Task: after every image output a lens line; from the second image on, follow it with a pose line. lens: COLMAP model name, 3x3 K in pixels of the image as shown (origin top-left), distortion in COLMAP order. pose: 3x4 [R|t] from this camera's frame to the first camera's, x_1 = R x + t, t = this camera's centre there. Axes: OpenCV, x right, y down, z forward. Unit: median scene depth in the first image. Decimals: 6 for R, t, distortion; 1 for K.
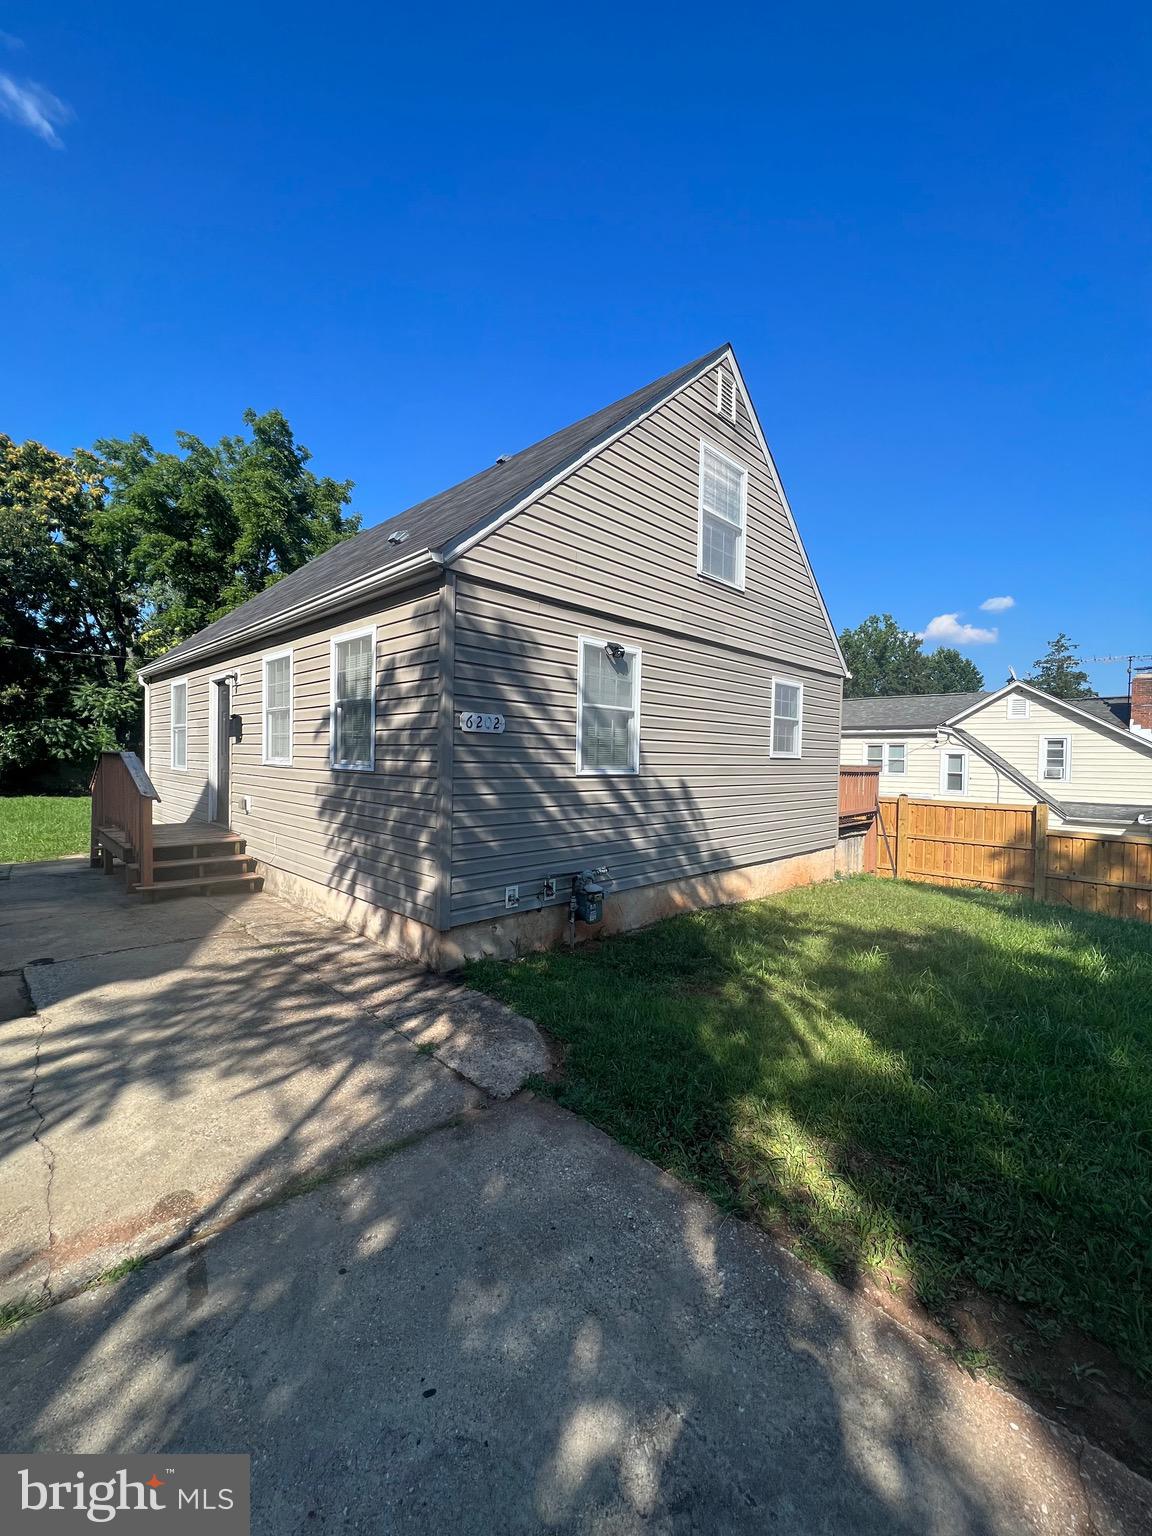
lens RADIAL K [[613.2, 0, 577.7], [0, 613.2, 764.8], [0, 0, 1]] dist [0.004041, 0.000310]
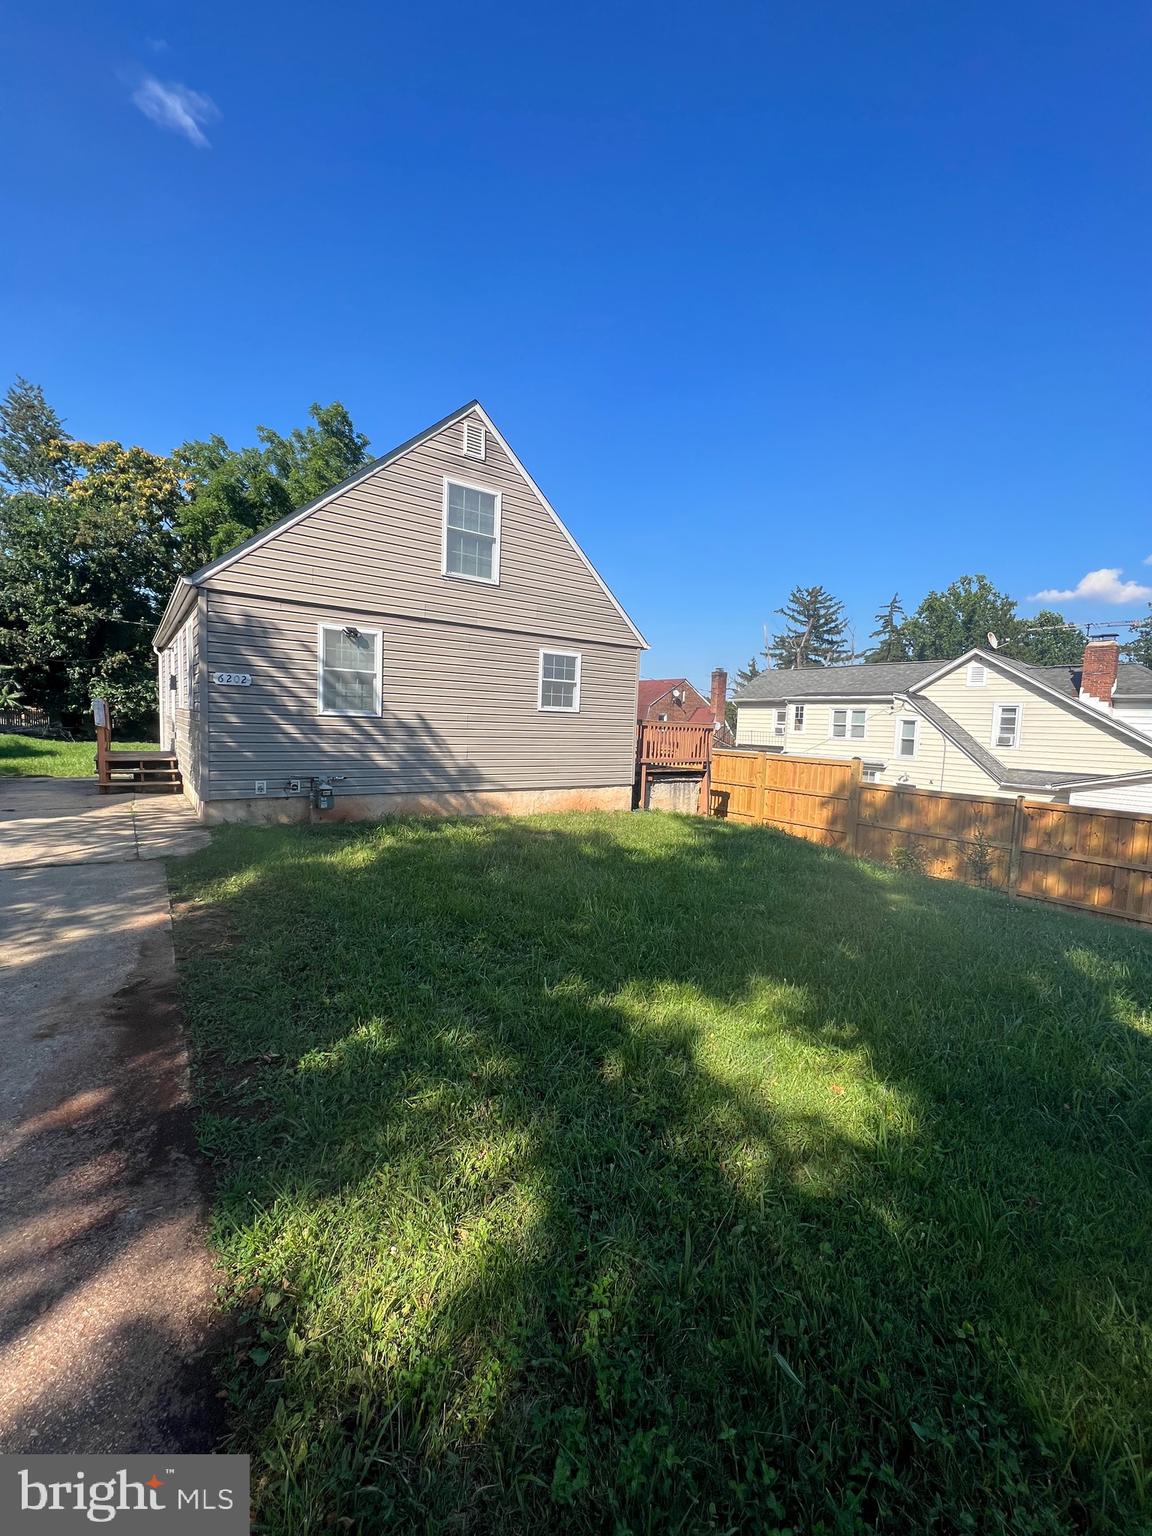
lens RADIAL K [[613.2, 0, 581.1], [0, 613.2, 767.6], [0, 0, 1]] dist [0.004041, 0.000310]
pose [[0.987788, 0.029279, -0.153025, 0.719514], [-0.020258, 0.997982, 0.060179, 0.035427], [0.154478, -0.056344, 0.986388, -0.348040]]
